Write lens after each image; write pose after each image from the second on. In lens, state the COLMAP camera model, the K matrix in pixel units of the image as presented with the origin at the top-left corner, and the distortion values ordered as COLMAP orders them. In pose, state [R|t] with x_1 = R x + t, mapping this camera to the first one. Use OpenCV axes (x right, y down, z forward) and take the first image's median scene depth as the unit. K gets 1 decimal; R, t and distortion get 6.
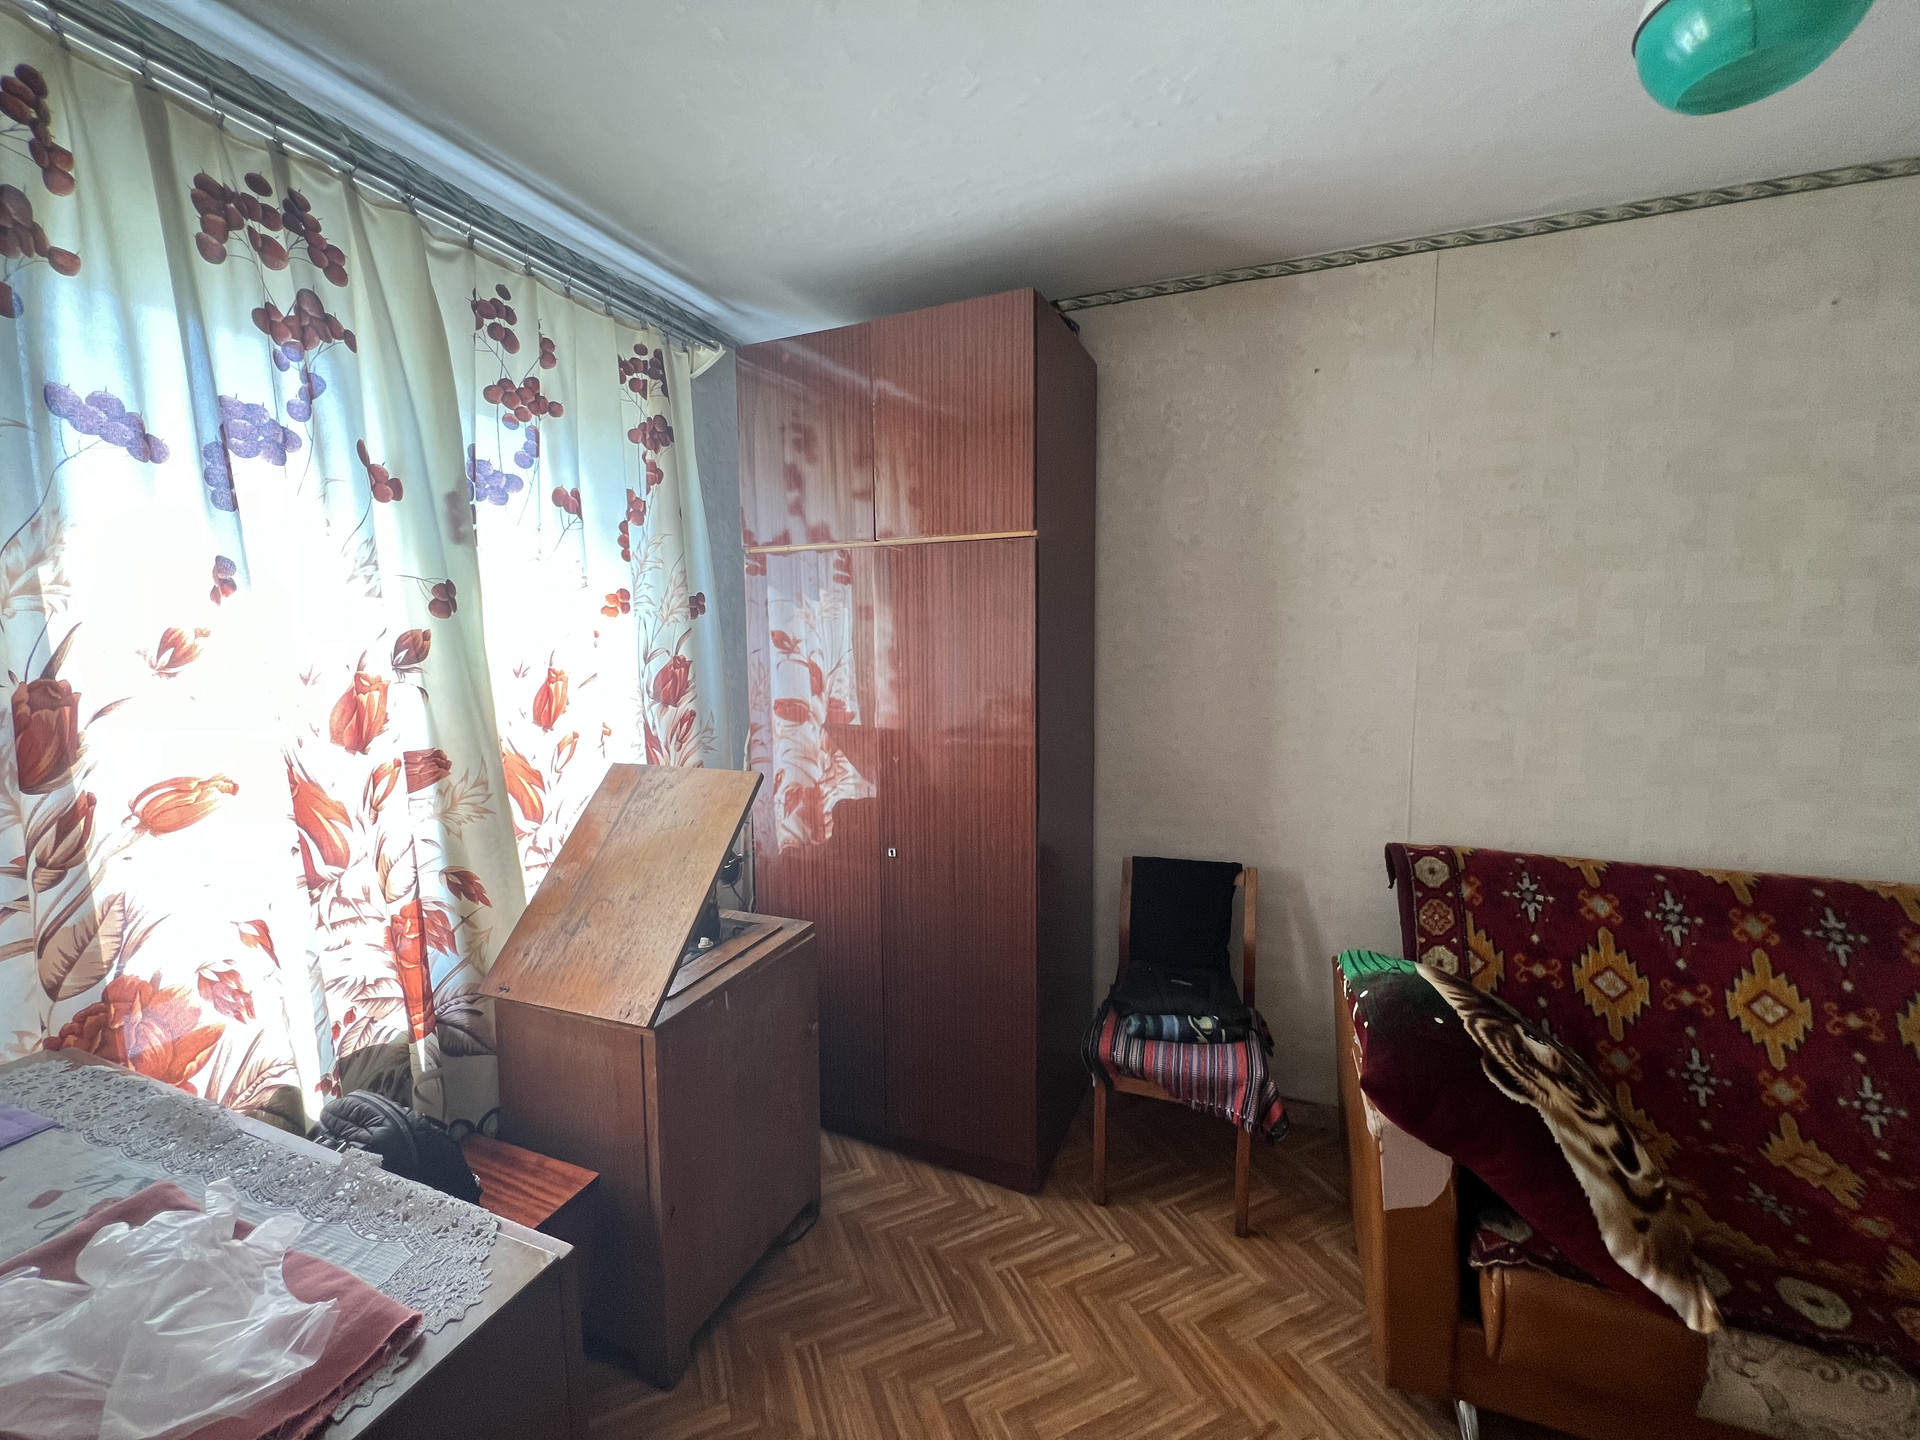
lens RADIAL K [[765.7, 0, 957.3], [0, 765.7, 712.7], [0, 0, 1]] dist [0.000484, 0.000214]
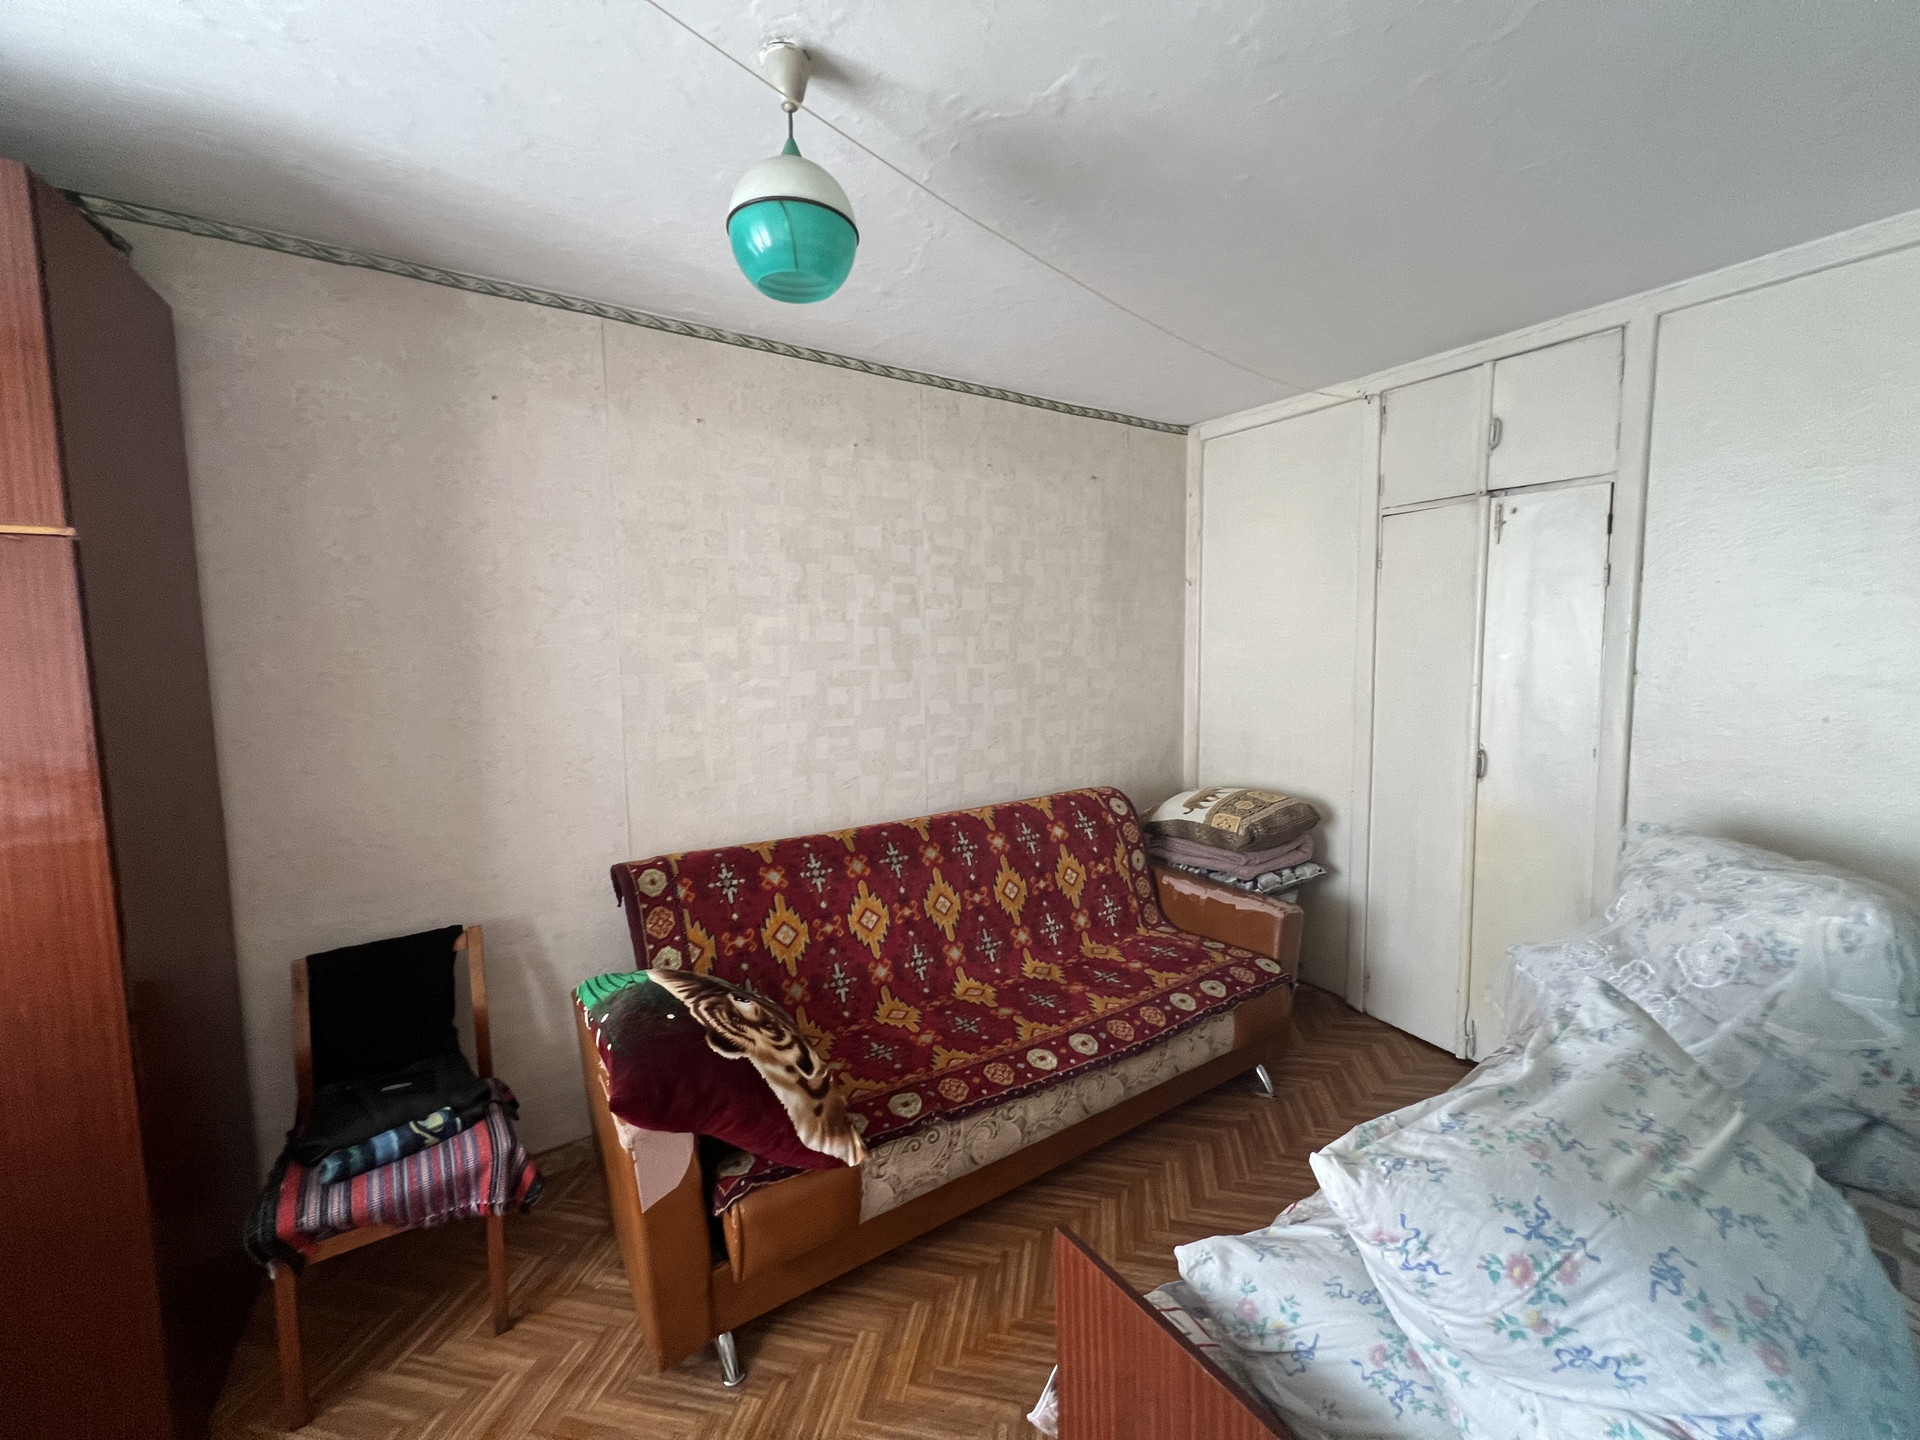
lens RADIAL K [[765.7, 0, 957.3], [0, 765.7, 712.7], [0, 0, 1]] dist [0.000484, 0.000214]
pose [[0.580883, -0.068953, 0.811061, -0.002932], [0.091718, 0.995605, 0.018954, -0.017714], [-0.808803, 0.063379, 0.584654, -0.015337]]
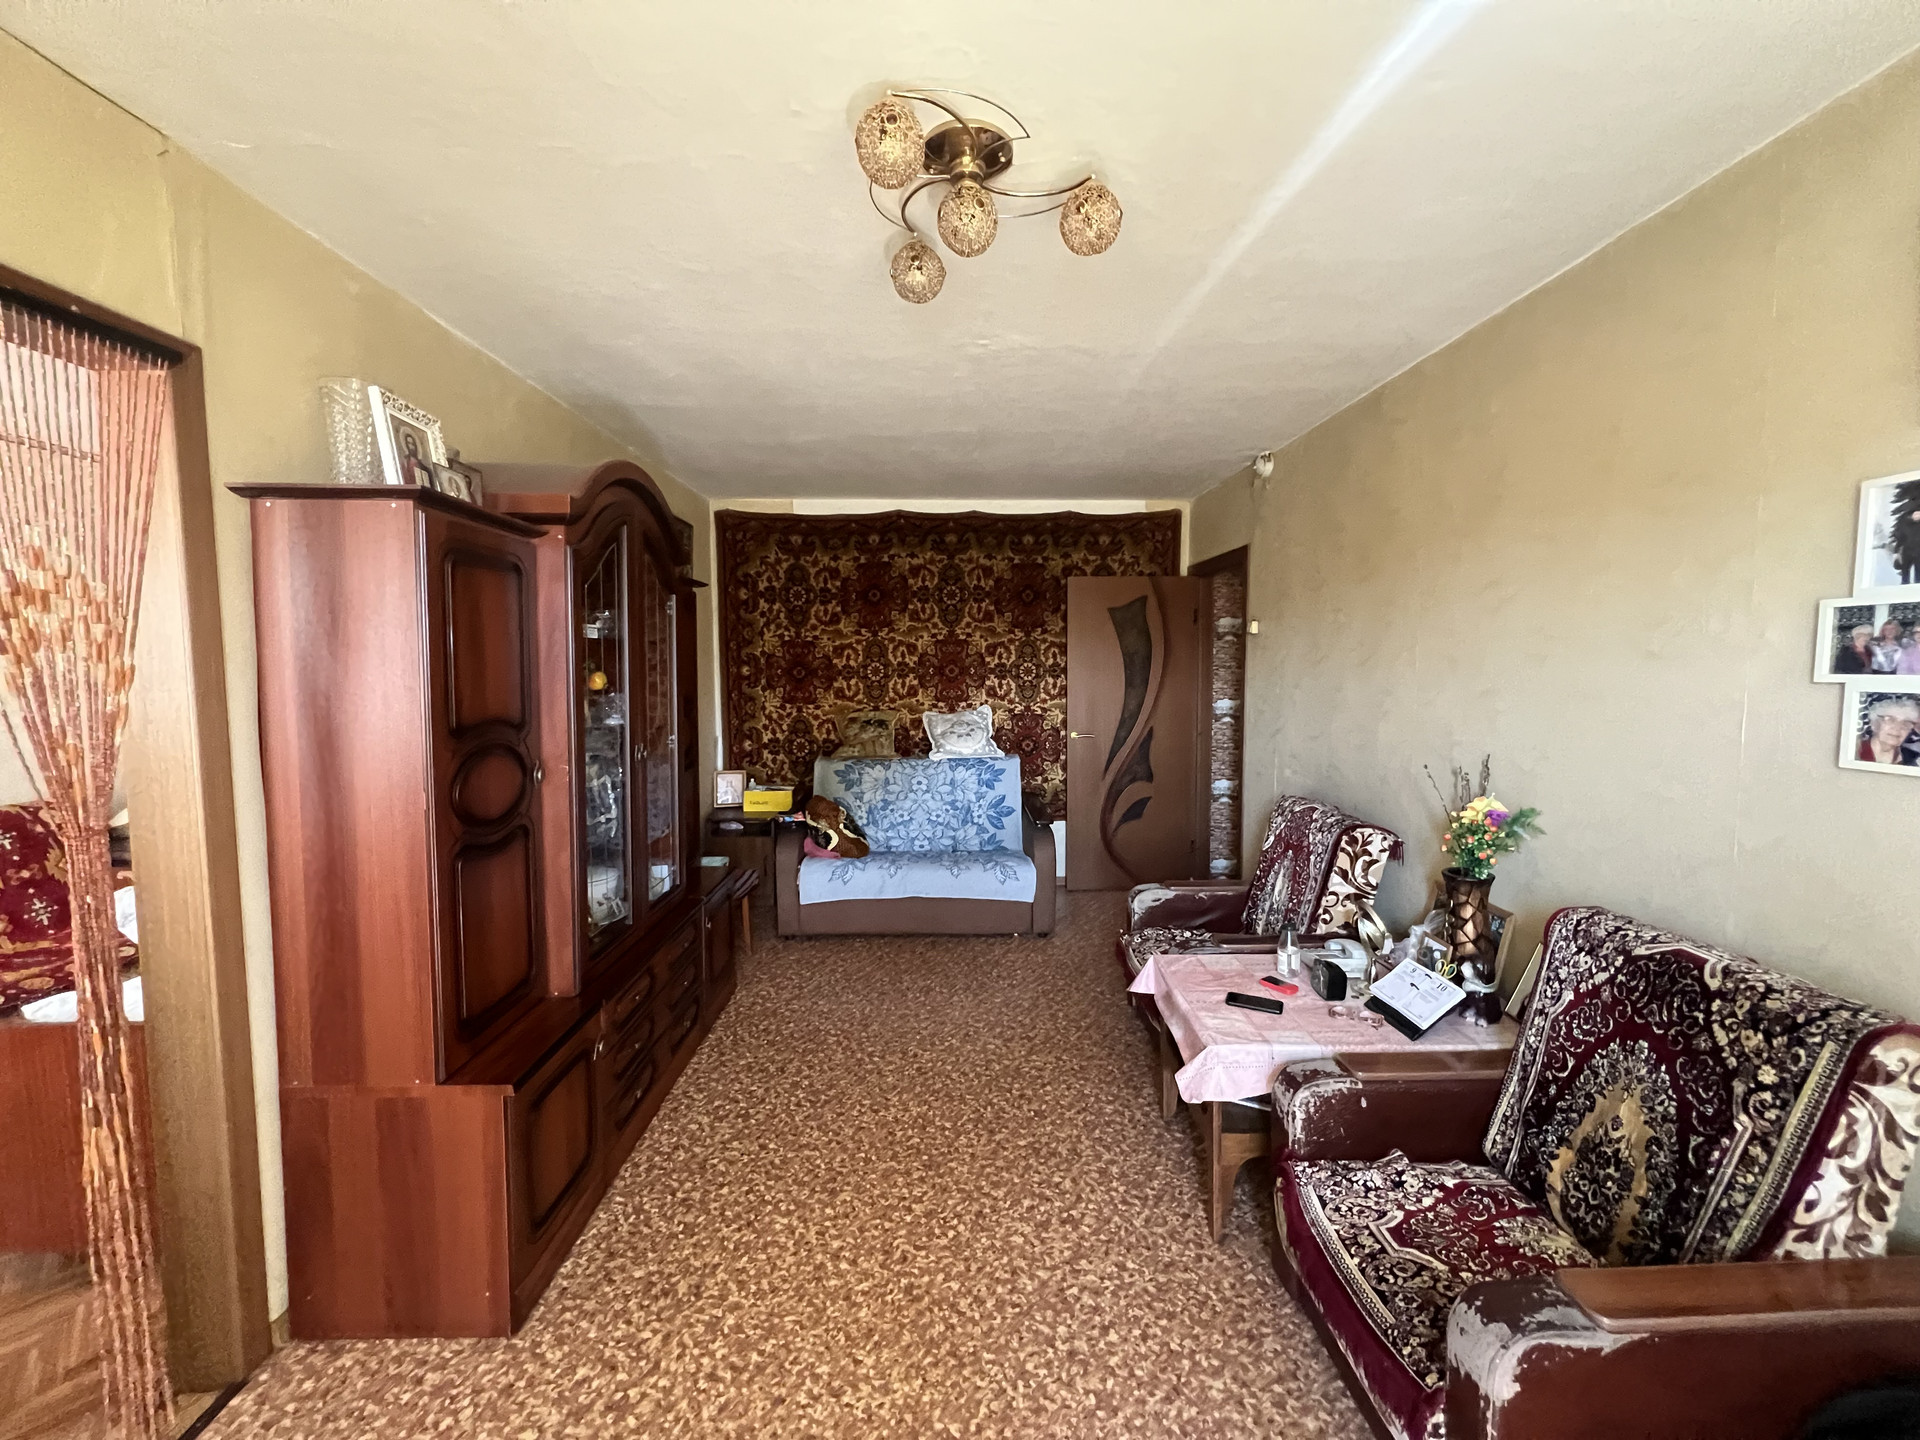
lens RADIAL K [[765.7, 0, 957.3], [0, 765.7, 712.7], [0, 0, 1]] dist [0.000484, 0.000214]
pose [[-0.381770, -0.052555, 0.922762, -0.903812], [0.093148, 0.991111, 0.094986, 0.041831], [-0.919551, 0.122216, -0.373481, -0.619963]]
